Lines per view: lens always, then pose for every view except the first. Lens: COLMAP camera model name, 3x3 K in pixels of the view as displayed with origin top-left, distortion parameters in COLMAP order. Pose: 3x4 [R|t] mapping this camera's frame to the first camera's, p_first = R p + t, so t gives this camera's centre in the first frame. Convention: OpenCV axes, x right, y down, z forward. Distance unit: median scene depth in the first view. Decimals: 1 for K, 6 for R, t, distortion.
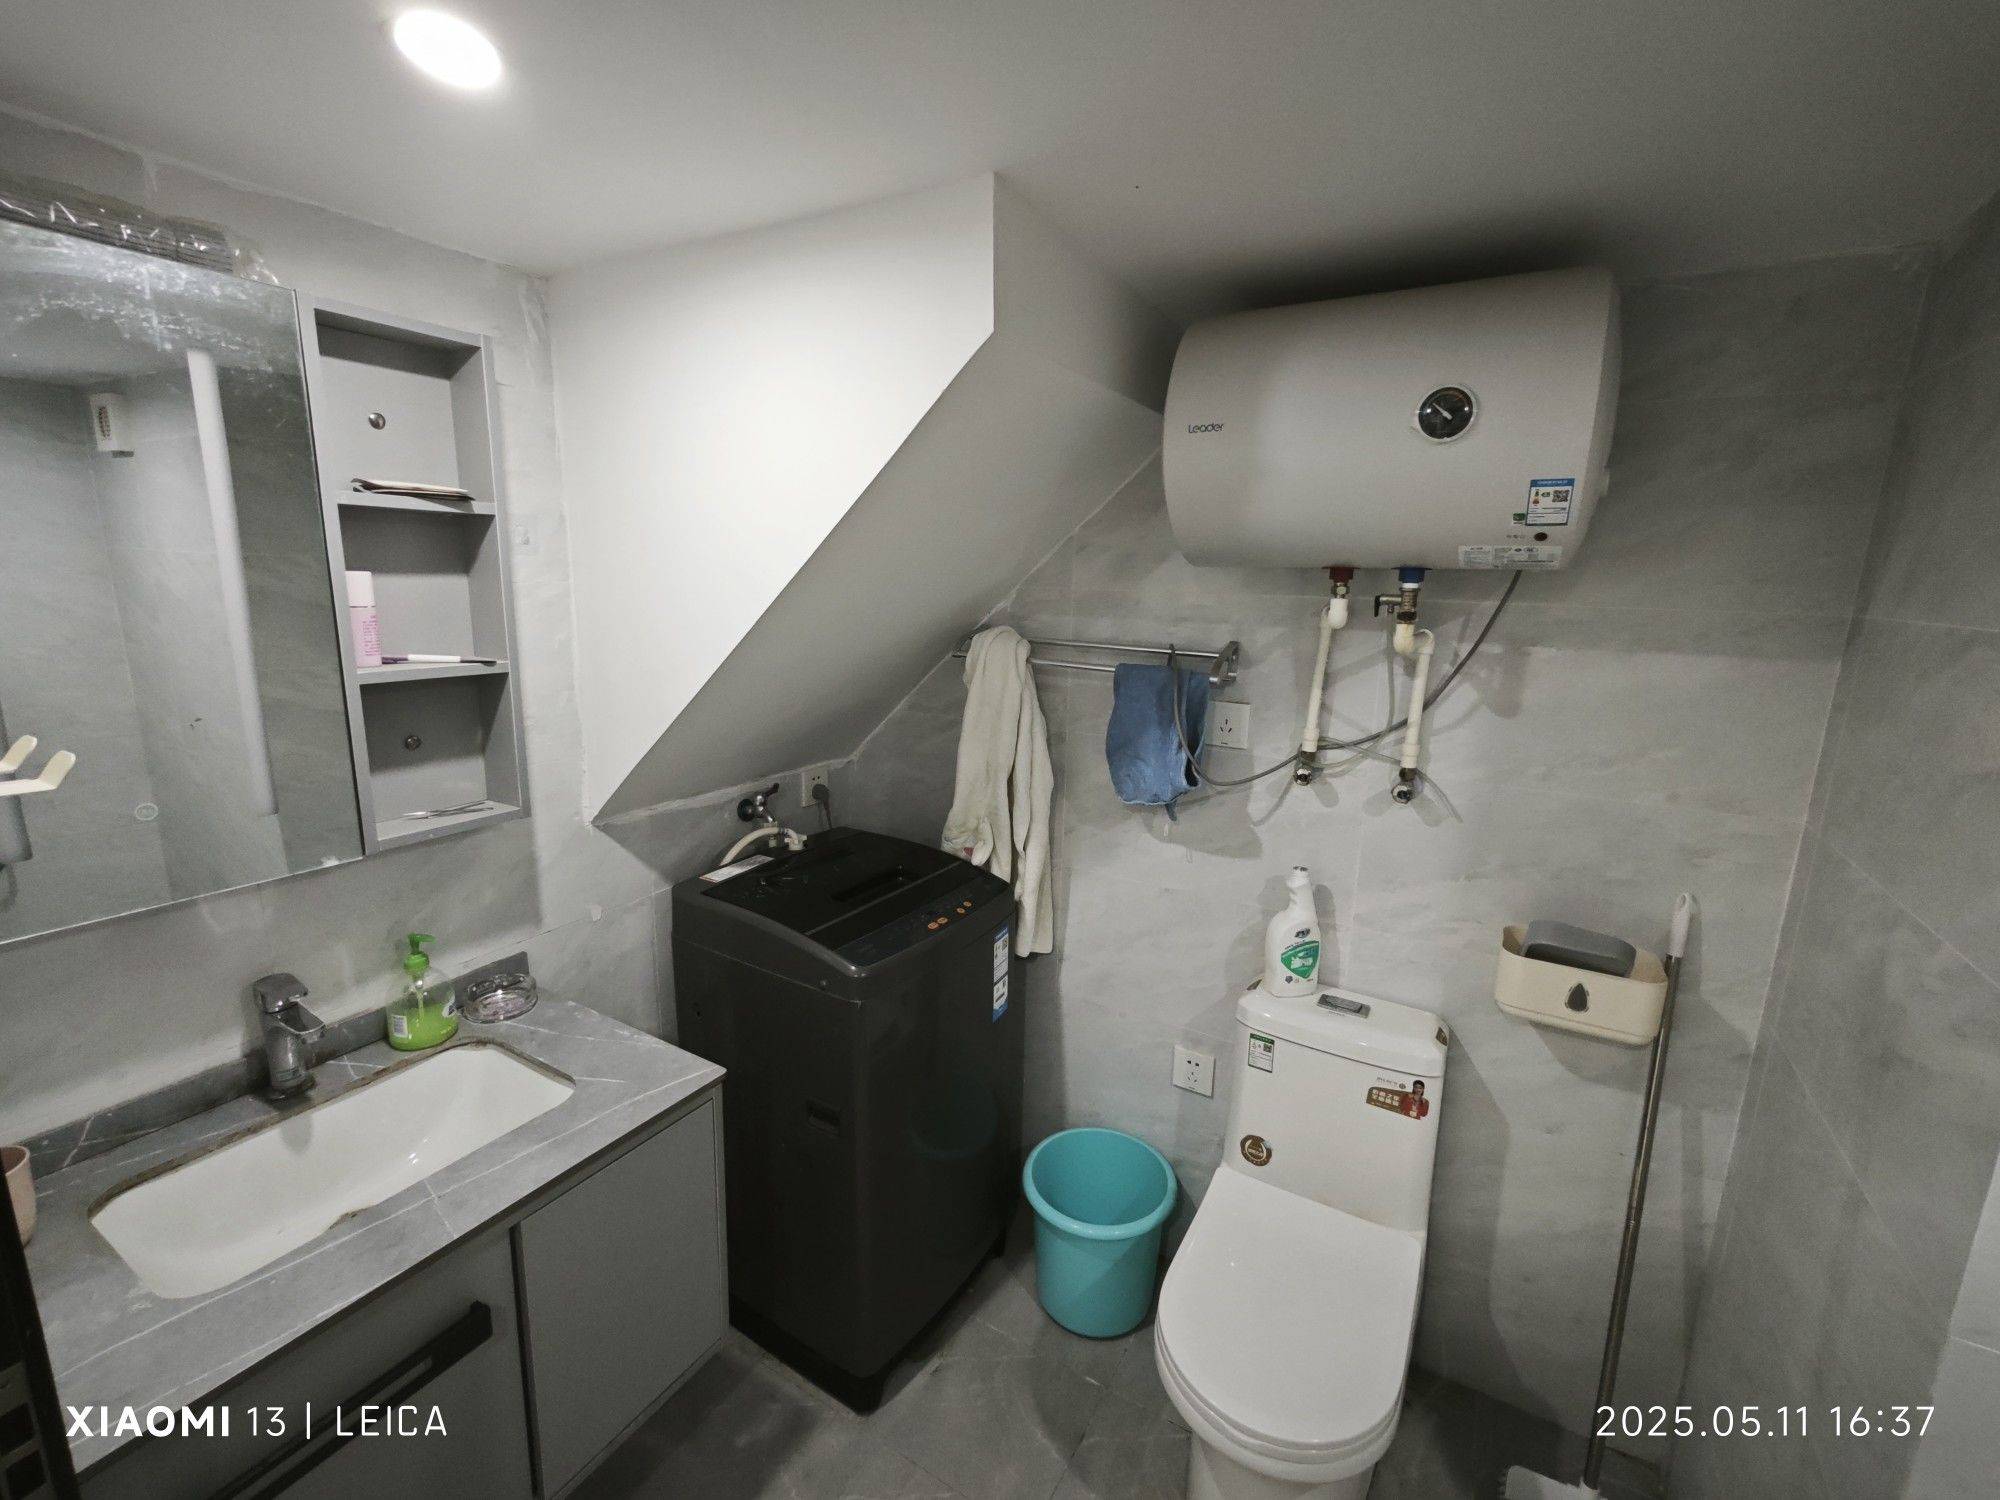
lens RADIAL K [[849.8, 0, 1001.3], [0, 849.8, 741.0], [0, 0, 1]] dist [-0.001497, -0.000469]
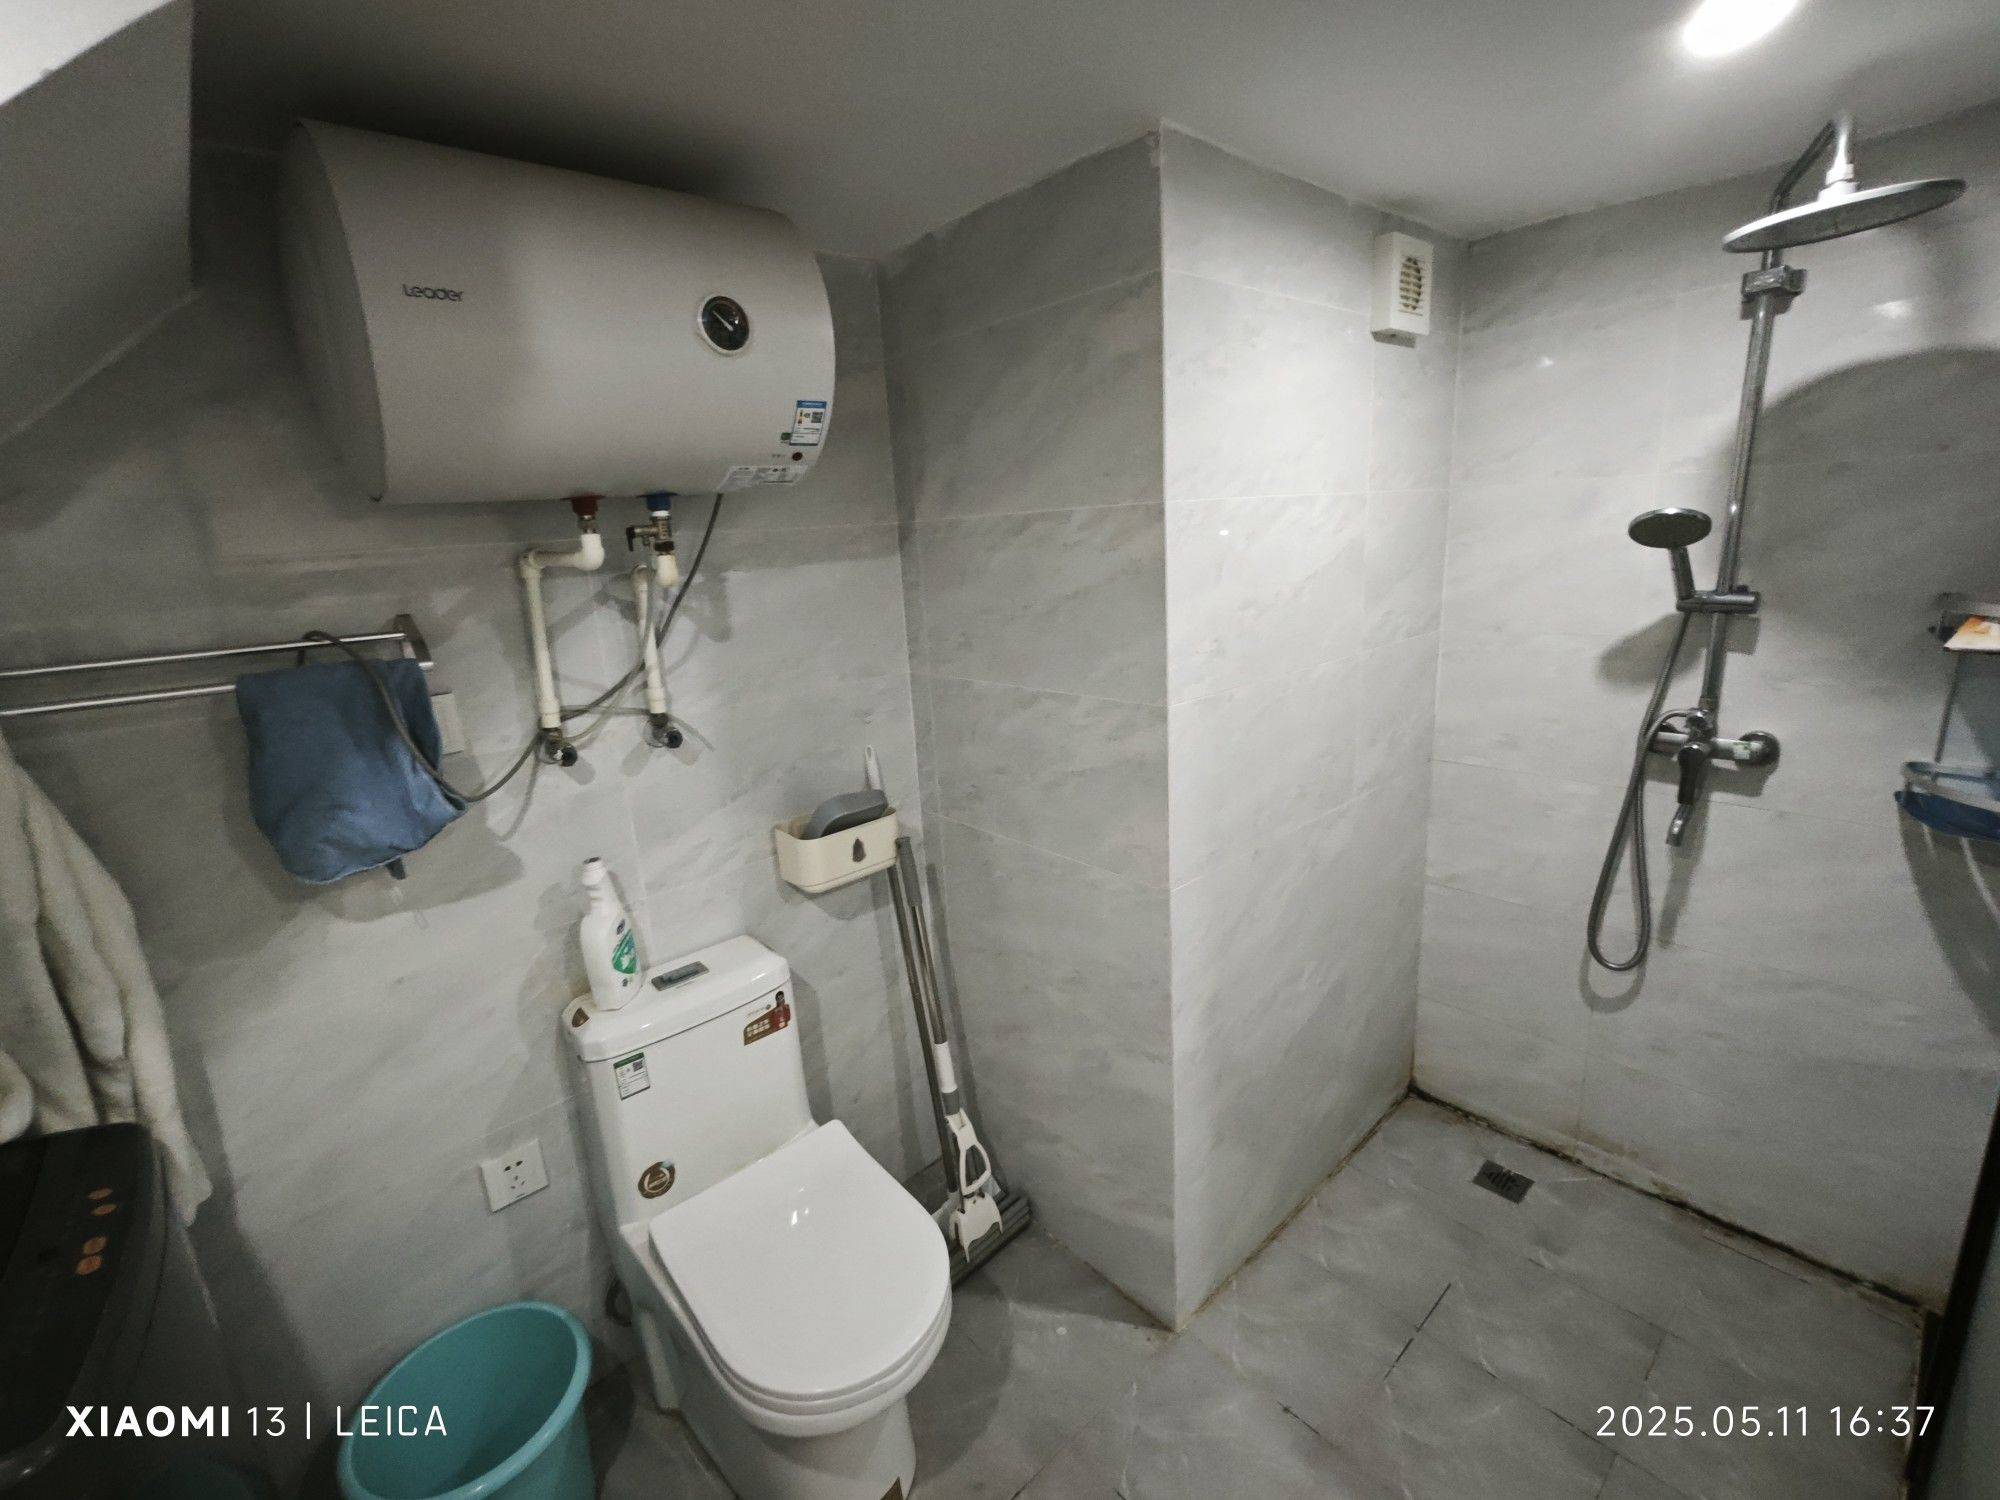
lens RADIAL K [[849.8, 0, 1001.3], [0, 849.8, 741.0], [0, 0, 1]] dist [-0.001497, -0.000469]
pose [[0.308356, -0.270800, 0.911912, -0.291976], [0.255892, 0.946903, 0.194663, -0.027033], [-0.916207, 0.173326, 0.361278, 0.312838]]
